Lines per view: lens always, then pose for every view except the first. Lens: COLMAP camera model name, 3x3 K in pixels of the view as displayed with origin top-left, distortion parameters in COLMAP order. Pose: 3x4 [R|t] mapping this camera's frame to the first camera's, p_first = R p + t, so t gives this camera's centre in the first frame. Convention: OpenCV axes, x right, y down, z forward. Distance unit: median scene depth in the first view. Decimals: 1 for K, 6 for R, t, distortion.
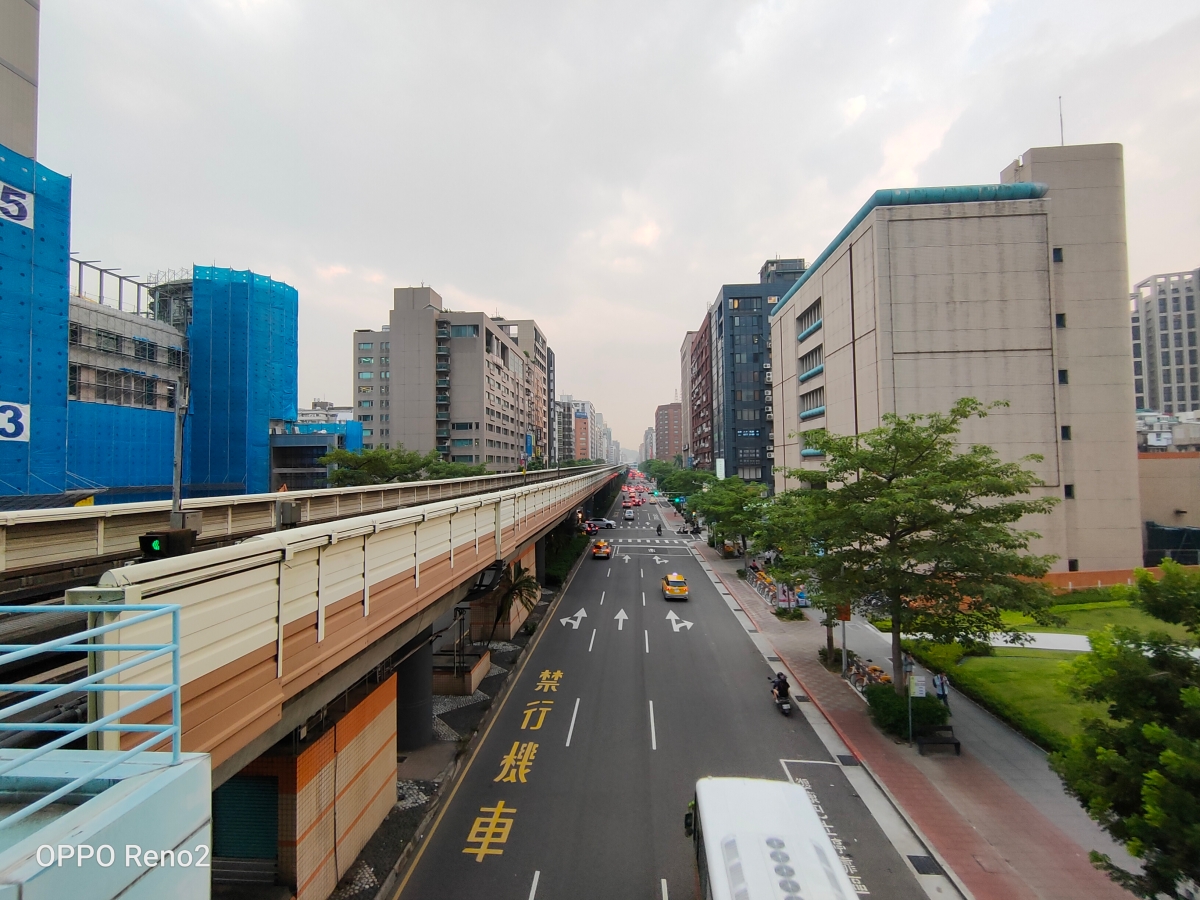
lens RADIAL K [[549.9, 0, 587.2], [0, 549.9, 442.7], [0, 0, 1]] dist [-0.005164, 0.001729]
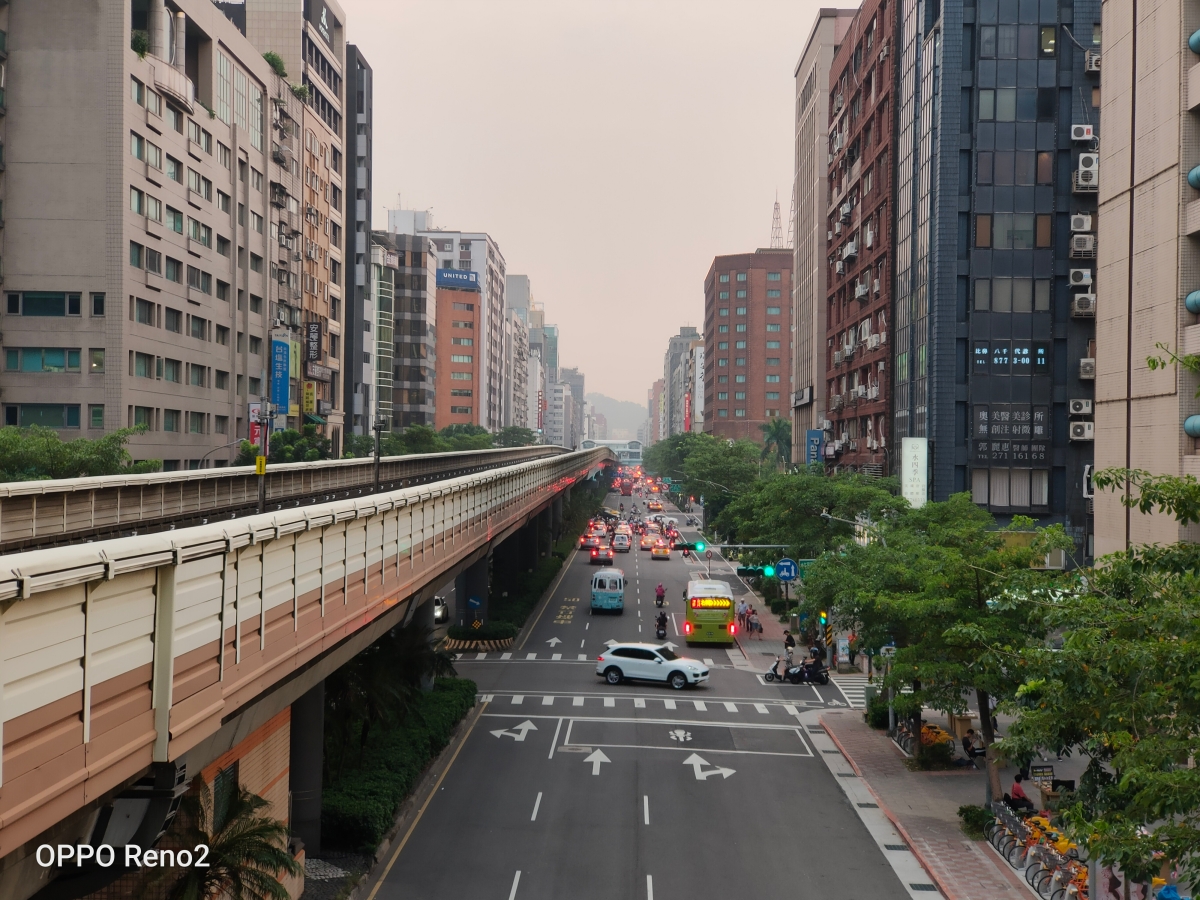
lens RADIAL K [[1267.3, 0, 589.5], [0, 1267.3, 468.3], [0, 0, 1]] dist [0.001284, 0.000000]
pose [[0.998367, 0.024502, 0.051605, 0.027737], [-0.027272, 0.998186, 0.053668, 0.013171], [-0.050197, -0.054988, 0.997224, 0.311974]]
